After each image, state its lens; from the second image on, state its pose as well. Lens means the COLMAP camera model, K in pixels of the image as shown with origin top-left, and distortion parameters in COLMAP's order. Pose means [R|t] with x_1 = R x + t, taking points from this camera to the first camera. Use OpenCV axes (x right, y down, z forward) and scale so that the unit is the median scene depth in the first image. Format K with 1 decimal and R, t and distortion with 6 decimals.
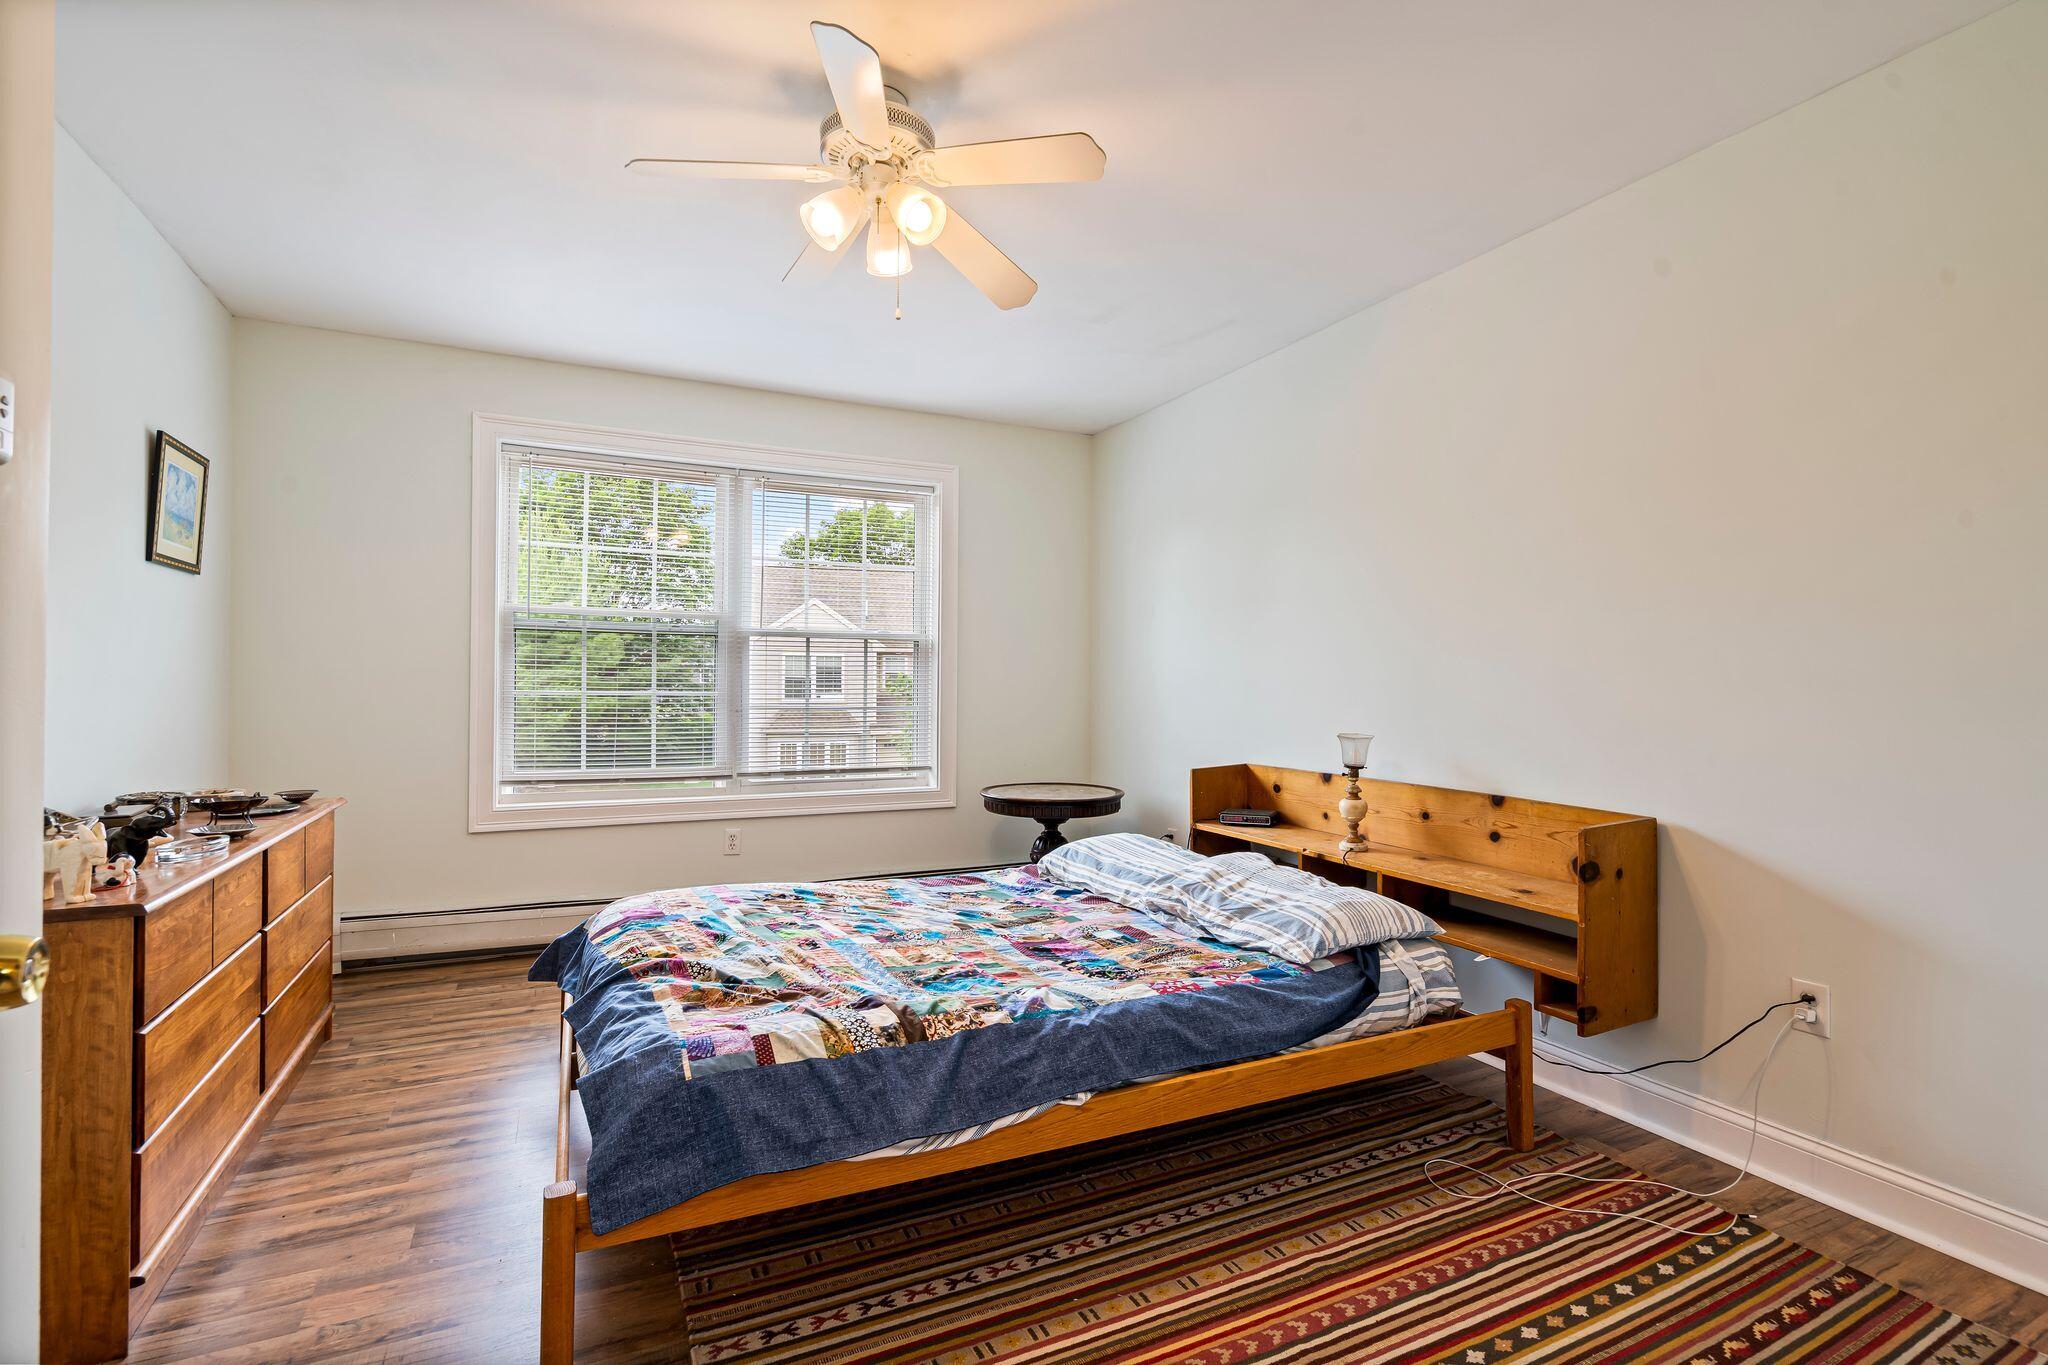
lens RADIAL K [[947.7, 0, 1012.9], [0, 947.7, 685.9], [0, 0, 1]] dist [-0.011433, 0.003319]
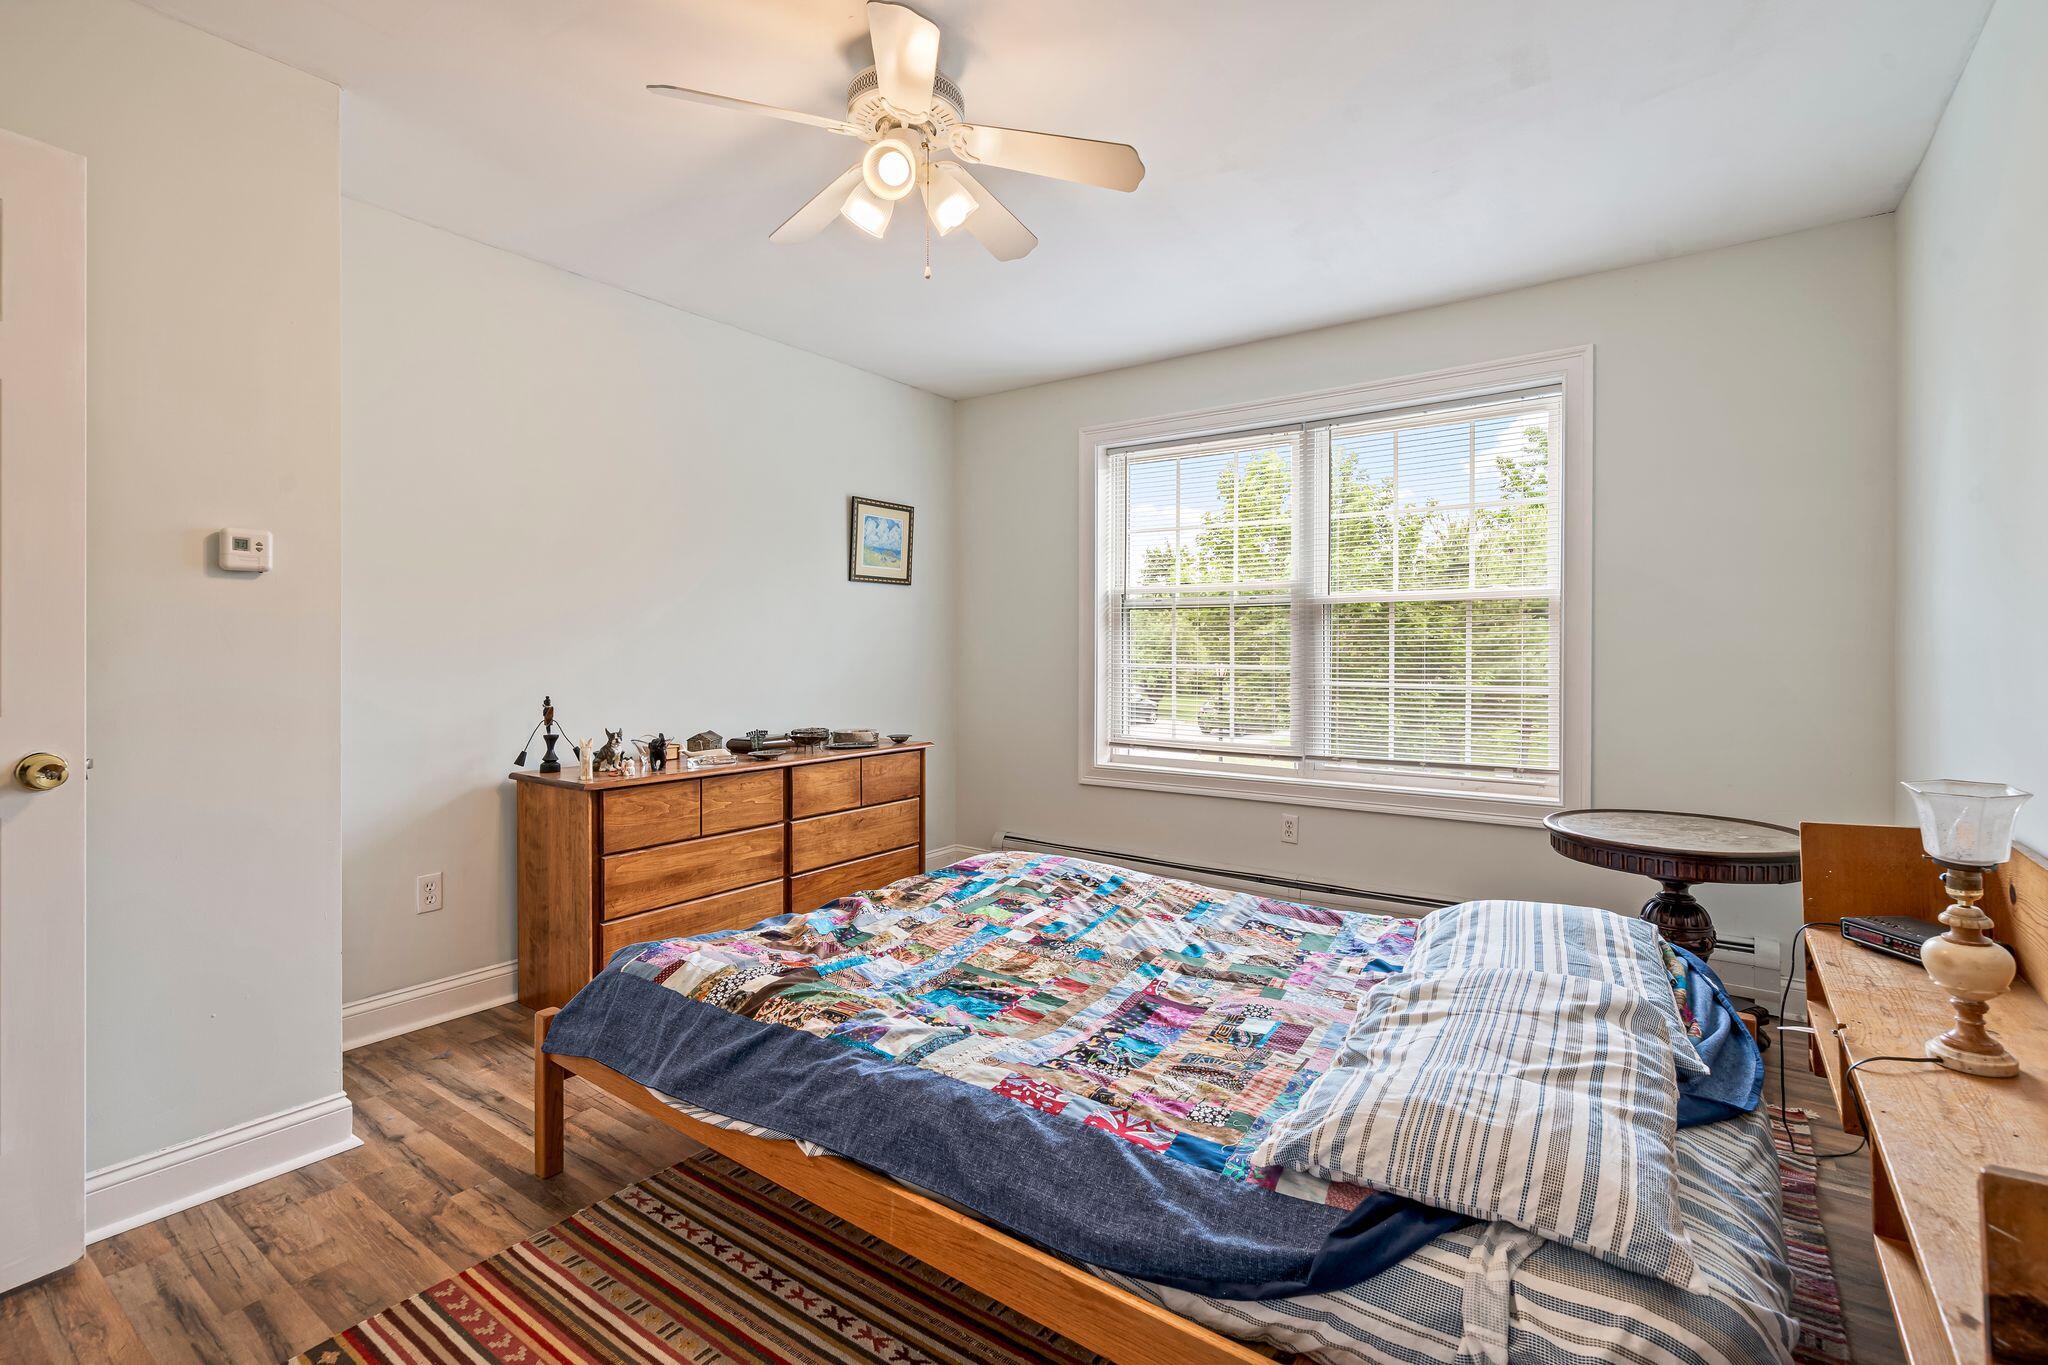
lens RADIAL K [[947.7, 0, 1012.2], [0, 947.7, 661.2], [0, 0, 1]] dist [-0.011433, 0.003319]
pose [[0.467592, 0.002750, -0.883940, 0.676109], [0.001142, 0.999992, 0.003715, -0.005170], [0.883944, -0.002747, 0.467586, 0.567948]]
